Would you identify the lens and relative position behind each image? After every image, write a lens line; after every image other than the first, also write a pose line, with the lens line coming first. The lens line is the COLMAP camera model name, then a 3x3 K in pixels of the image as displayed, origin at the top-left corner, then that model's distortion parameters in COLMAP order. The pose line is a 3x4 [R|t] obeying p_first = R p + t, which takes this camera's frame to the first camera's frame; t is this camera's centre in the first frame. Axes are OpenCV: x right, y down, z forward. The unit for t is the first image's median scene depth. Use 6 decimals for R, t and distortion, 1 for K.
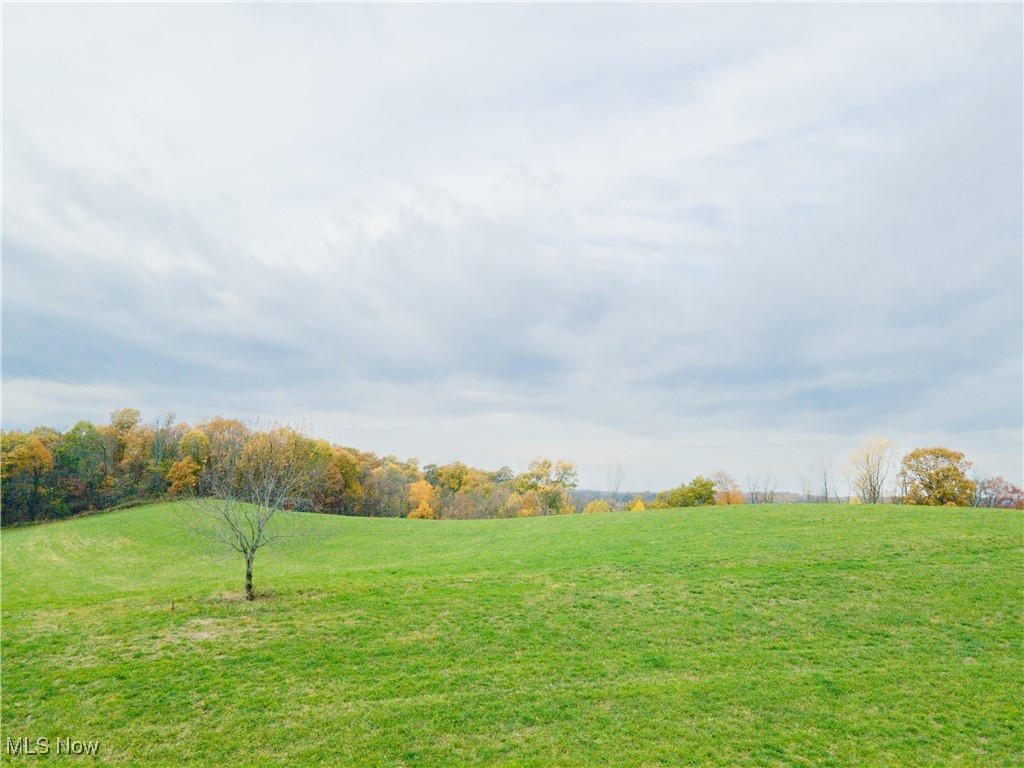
lens RADIAL K [[756.4, 0, 507.4], [0, 756.4, 381.1], [0, 0, 1]] dist [0.025409, 0.045515]
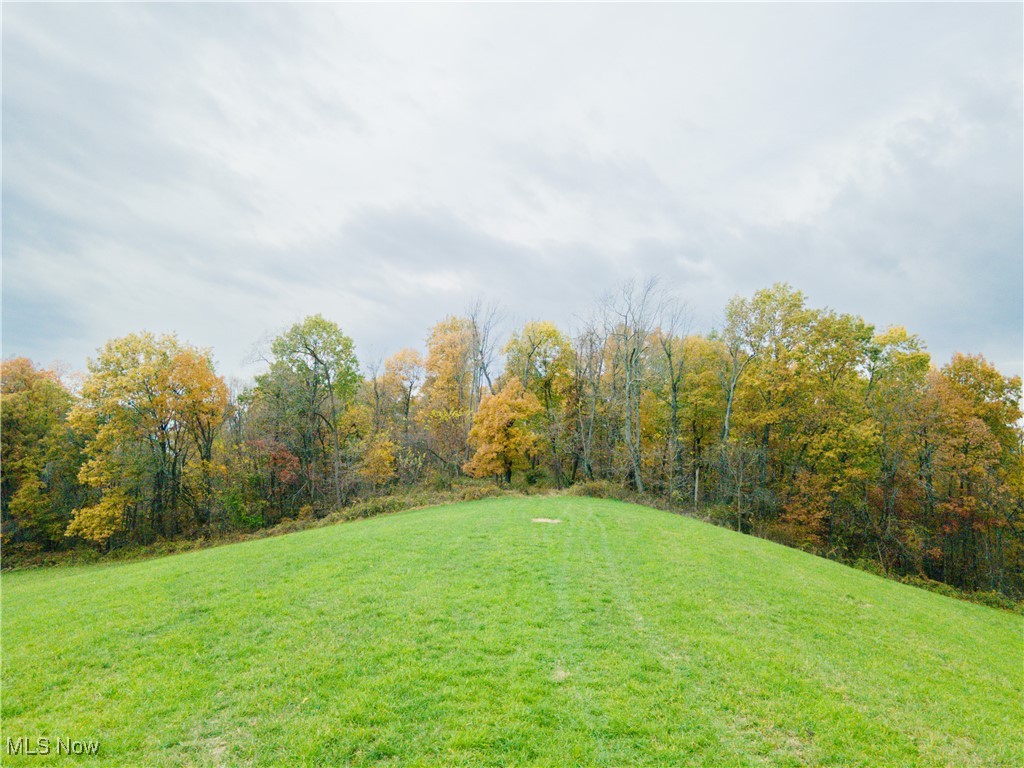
lens RADIAL K [[756.4, 0, 507.4], [0, 756.4, 381.1], [0, 0, 1]] dist [0.025409, 0.045515]
pose [[0.803931, -0.077338, -0.589673, -0.209860], [0.077370, 0.996683, -0.025236, 0.110419], [0.589668, -0.025335, 0.807248, 0.713838]]
